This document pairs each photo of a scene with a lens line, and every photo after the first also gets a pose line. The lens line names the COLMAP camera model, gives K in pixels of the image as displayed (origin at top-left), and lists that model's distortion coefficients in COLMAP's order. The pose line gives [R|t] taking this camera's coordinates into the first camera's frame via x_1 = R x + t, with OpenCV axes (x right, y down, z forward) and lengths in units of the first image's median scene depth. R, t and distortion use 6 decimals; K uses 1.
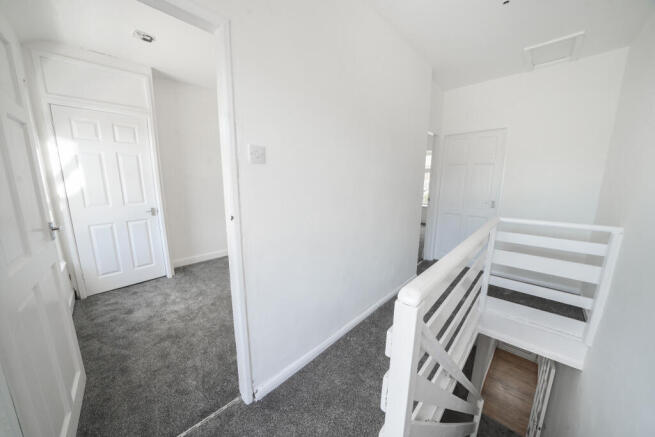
lens RADIAL K [[227.7, 0, 329.1], [0, 227.7, 218.5], [0, 0, 1]] dist [-0.021226, -0.000002]
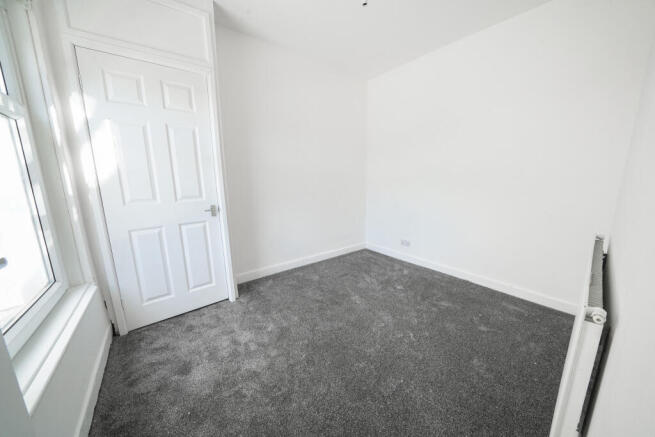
lens RADIAL K [[227.7, 0, 329.1], [0, 227.7, 218.5], [0, 0, 1]] dist [-0.021226, -0.000002]
pose [[0.991039, 0.005079, -0.133477, -0.361793], [-0.004556, 0.999981, 0.004221, -0.011221], [0.133496, -0.003575, 0.991043, 0.378636]]
